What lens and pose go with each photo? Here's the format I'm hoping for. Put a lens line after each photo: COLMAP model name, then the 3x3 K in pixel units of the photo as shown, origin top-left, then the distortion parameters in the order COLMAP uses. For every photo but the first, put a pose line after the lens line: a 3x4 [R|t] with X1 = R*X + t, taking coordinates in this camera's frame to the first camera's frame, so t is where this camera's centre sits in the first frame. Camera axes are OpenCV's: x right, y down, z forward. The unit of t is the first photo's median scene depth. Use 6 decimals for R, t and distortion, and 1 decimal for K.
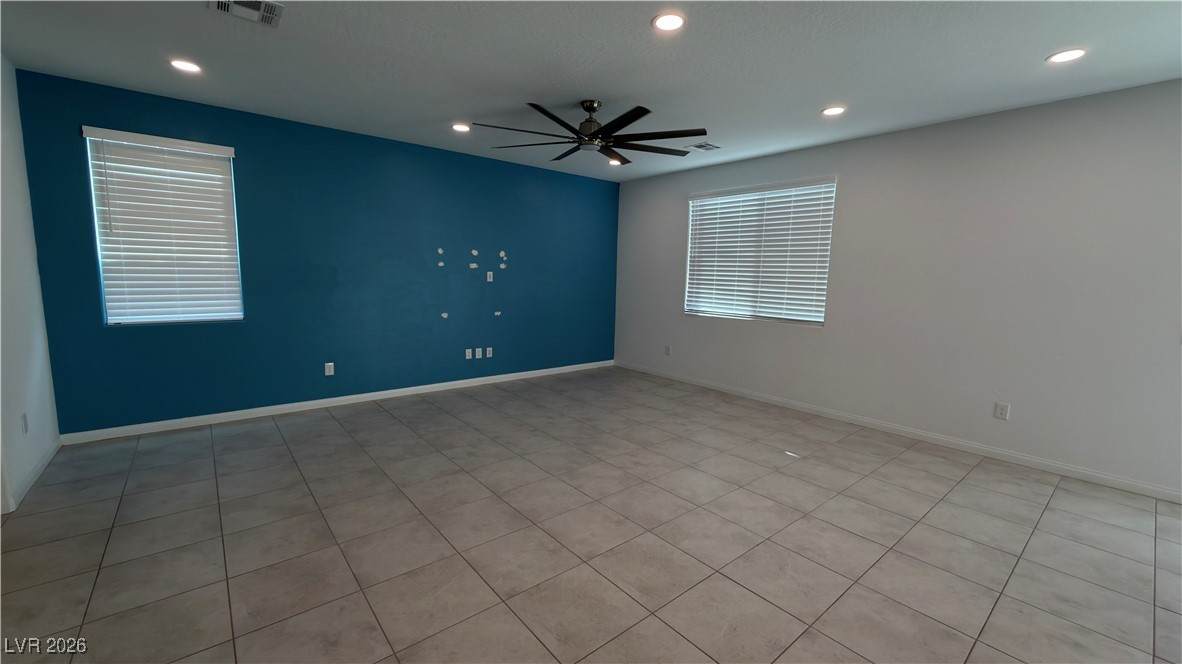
lens RADIAL K [[471.1, 0, 597.2], [0, 471.1, 332.1], [0, 0, 1]] dist [0.001105, -0.000471]
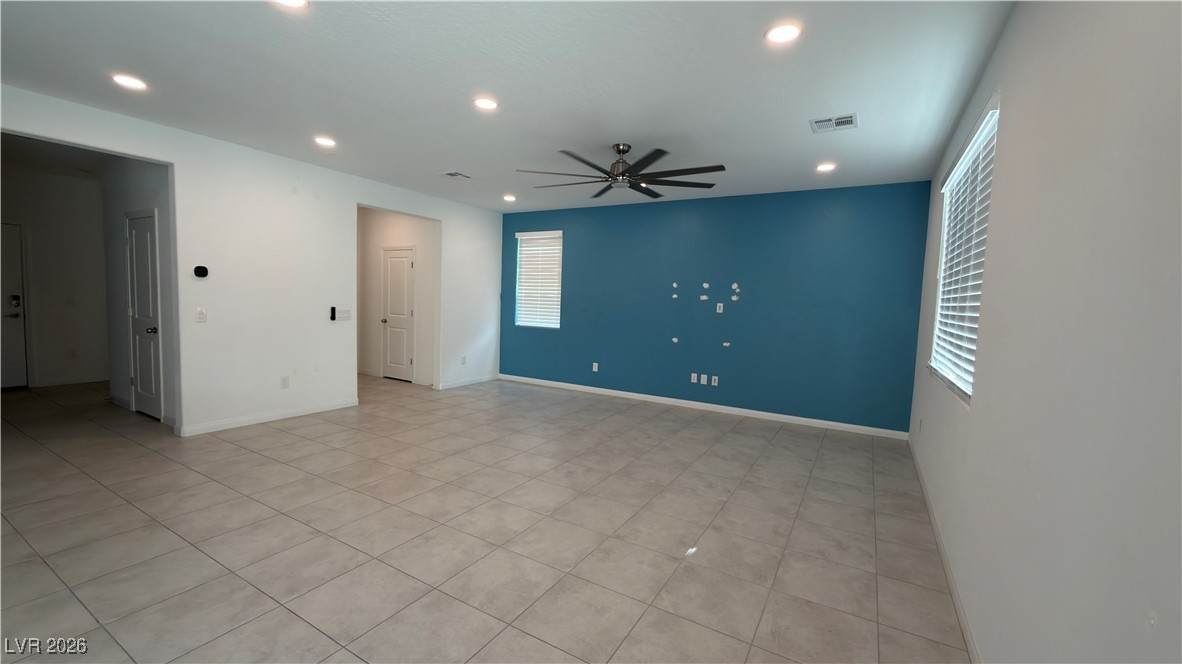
lens RADIAL K [[471.1, 0, 589.9], [0, 471.1, 330.1], [0, 0, 1]] dist [0.001105, -0.000471]
pose [[0.337024, 0.050917, -0.940118, 0.902733], [-0.147126, 0.989117, 0.000828, -0.039026], [0.929929, 0.138037, 0.340848, 0.530711]]
